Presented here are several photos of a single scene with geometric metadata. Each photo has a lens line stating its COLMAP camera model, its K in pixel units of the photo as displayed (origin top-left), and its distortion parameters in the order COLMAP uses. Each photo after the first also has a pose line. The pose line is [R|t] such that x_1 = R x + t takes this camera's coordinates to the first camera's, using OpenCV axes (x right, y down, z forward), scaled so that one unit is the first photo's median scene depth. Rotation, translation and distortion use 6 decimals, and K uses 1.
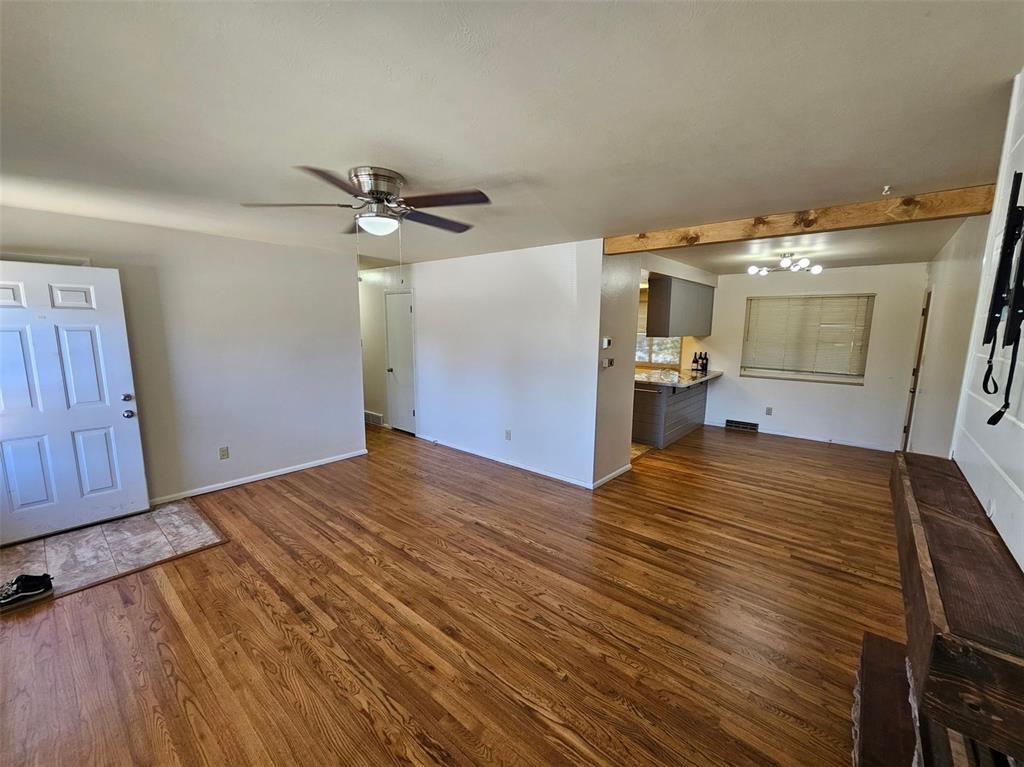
lens RADIAL K [[420.7, 0, 515.2], [0, 420.7, 385.7], [0, 0, 1]] dist [-0.000885, 0.001584]
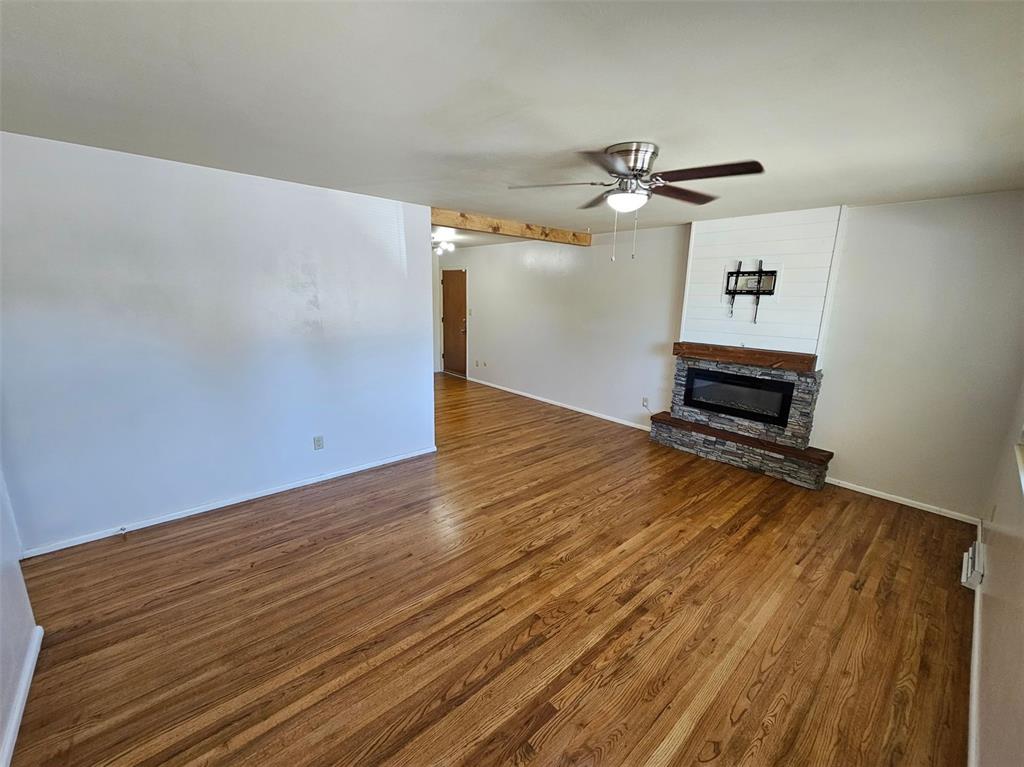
lens RADIAL K [[420.7, 0, 516.6], [0, 420.7, 383.7], [0, 0, 1]] dist [-0.000885, 0.001584]
pose [[0.126738, -0.218012, 0.967682, -1.094320], [0.120433, 0.971714, 0.203147, -0.151163], [-0.984598, 0.090795, 0.149409, 0.881990]]
